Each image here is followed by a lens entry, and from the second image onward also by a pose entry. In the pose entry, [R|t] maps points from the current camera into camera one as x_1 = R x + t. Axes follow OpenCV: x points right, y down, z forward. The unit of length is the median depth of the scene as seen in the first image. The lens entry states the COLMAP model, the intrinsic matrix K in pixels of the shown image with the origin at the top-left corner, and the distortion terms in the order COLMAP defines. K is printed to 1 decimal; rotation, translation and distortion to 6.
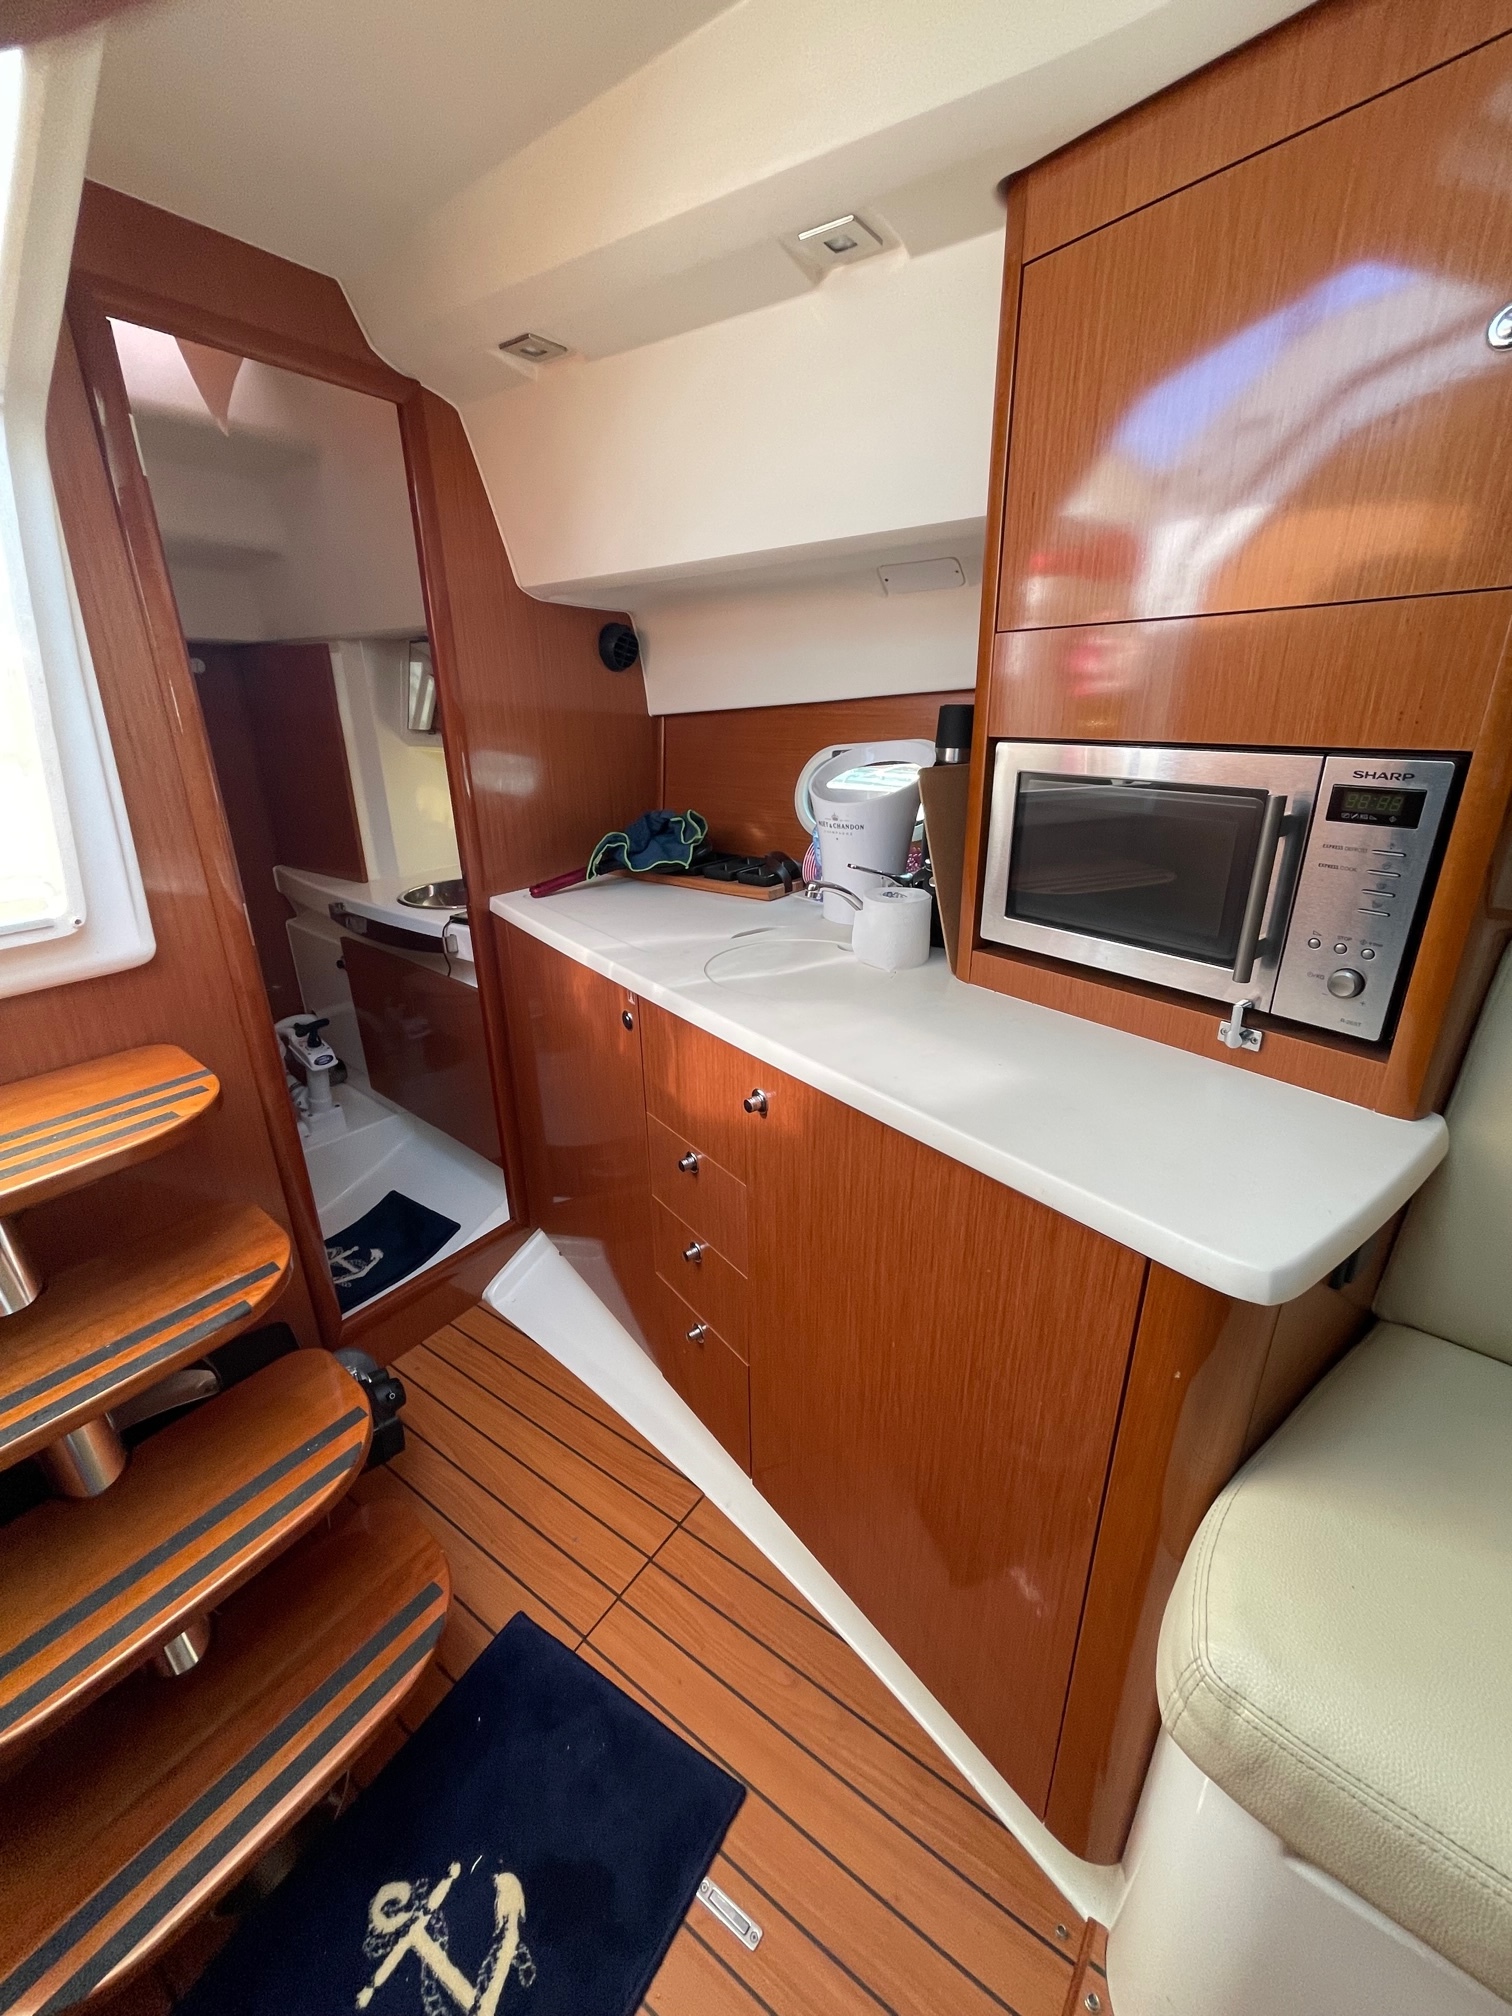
lens RADIAL K [[793.9, 0, 761.7], [0, 793.9, 994.7], [0, 0, 1]] dist [0.004383, -0.002882]
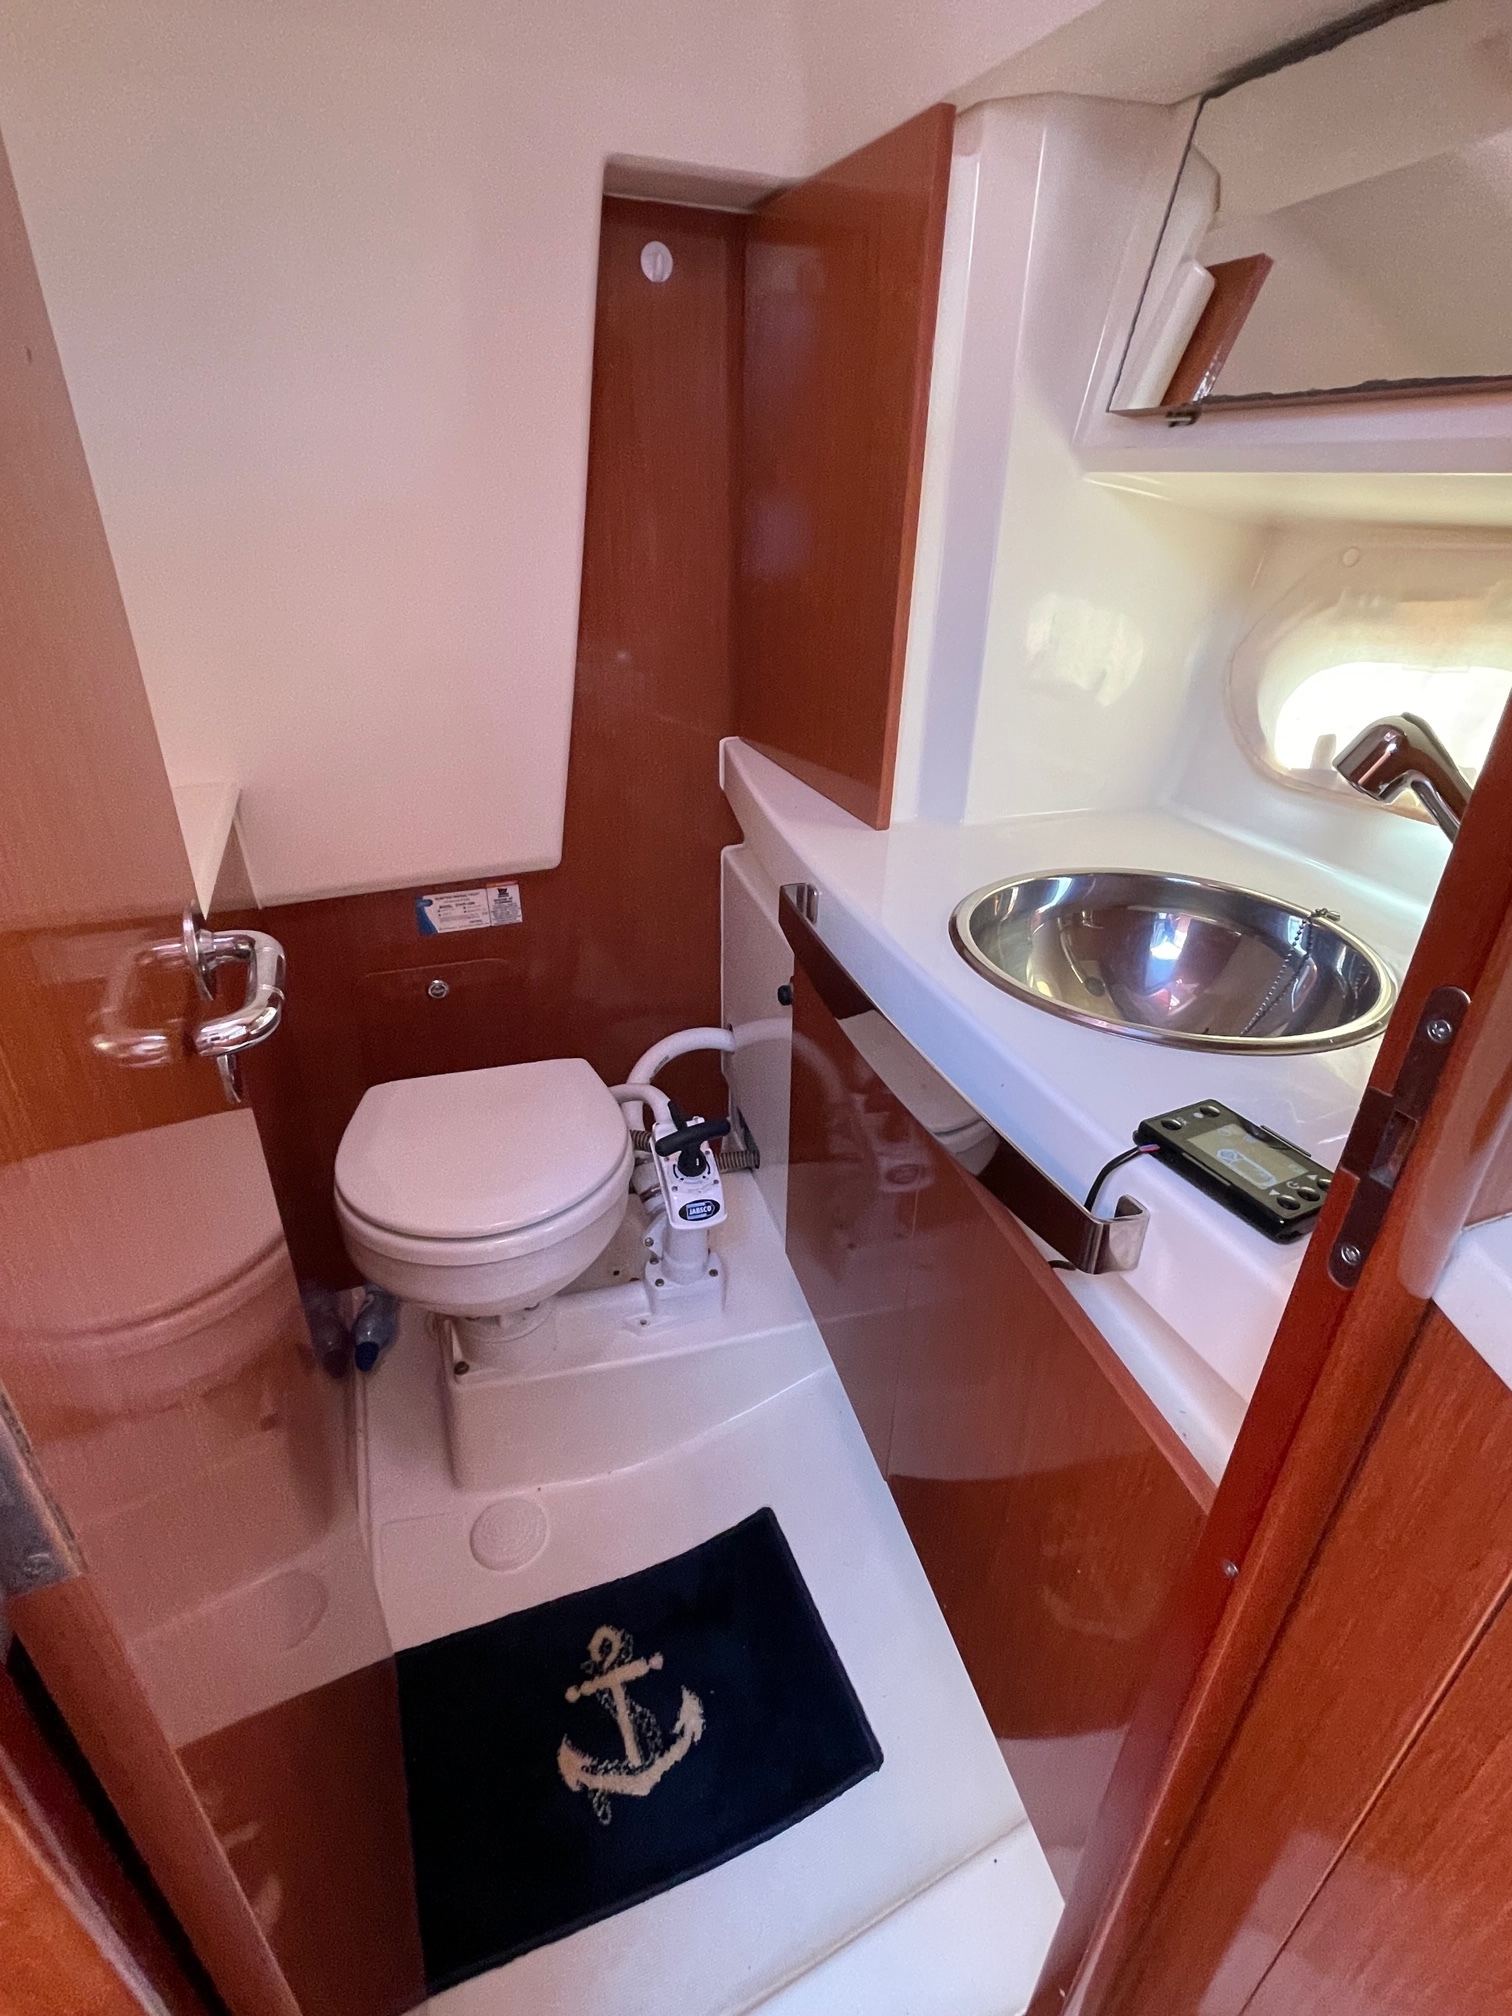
lens RADIAL K [[977.7, 0, 761.4], [0, 977.7, 1013.0], [0, 0, 1]] dist [-0.021253, -0.000734]
pose [[0.826143, 0.287476, -0.484609, -0.580150], [-0.221480, 0.956508, 0.189841, -0.269047], [0.518107, -0.049505, 0.853882, 1.116560]]
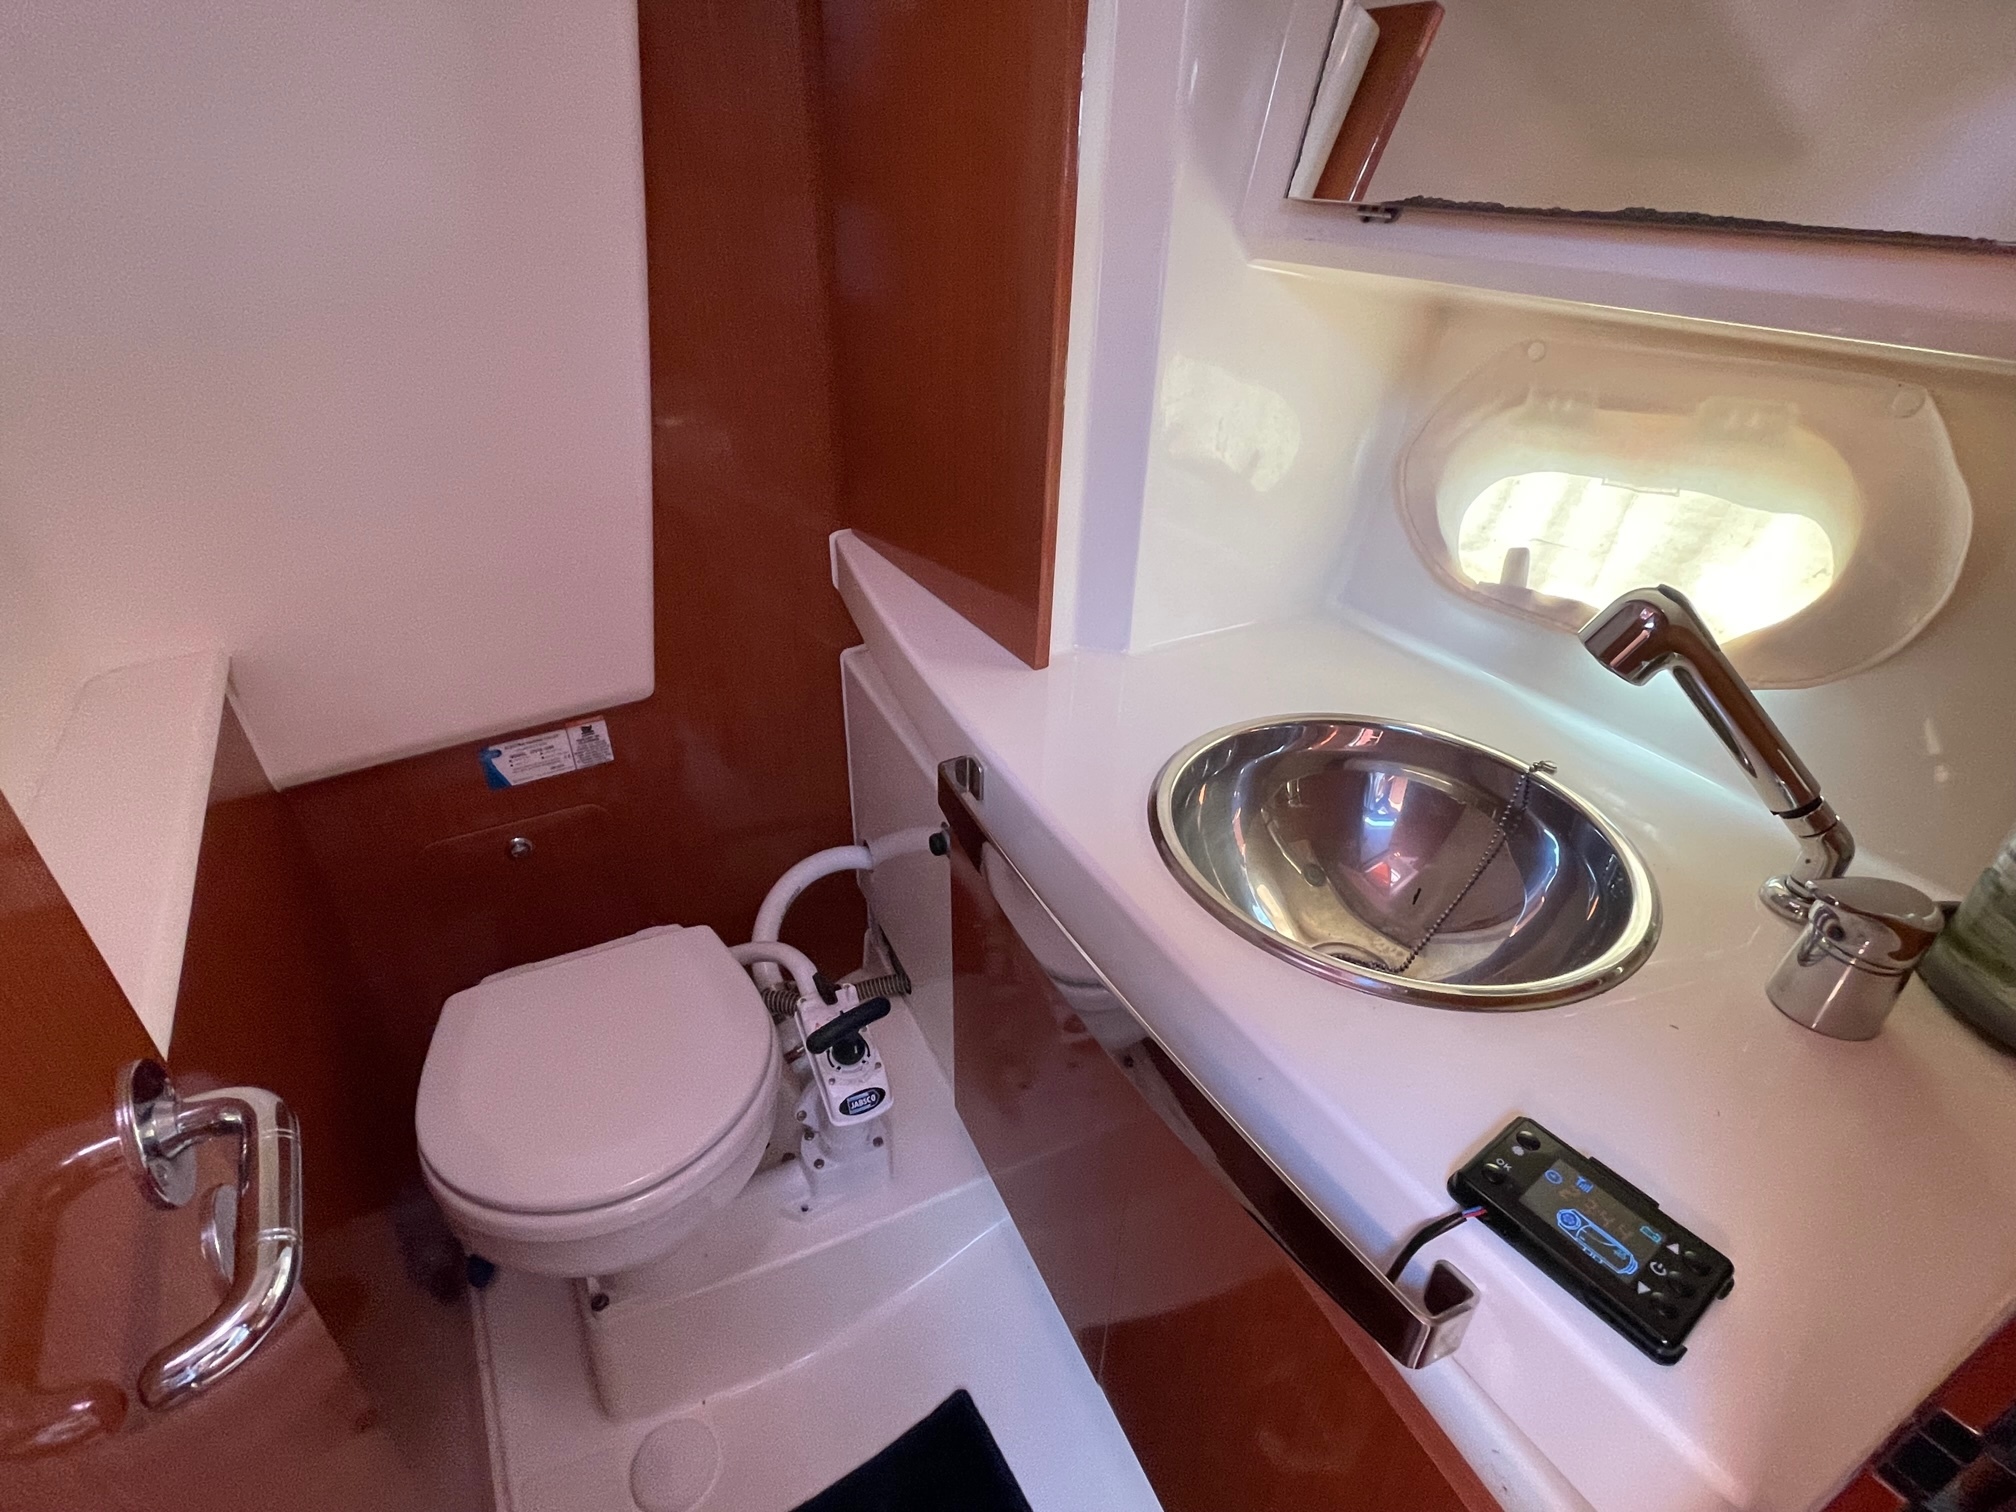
lens RADIAL K [[977.7, 0, 1011.1], [0, 977.7, 759.8], [0, 0, 1]] dist [-0.021253, -0.000734]
pose [[0.910225, 0.240401, -0.337192, -0.726923], [-0.173519, 0.960728, 0.216548, -0.392340], [0.376008, -0.138598, 0.916193, 1.223465]]
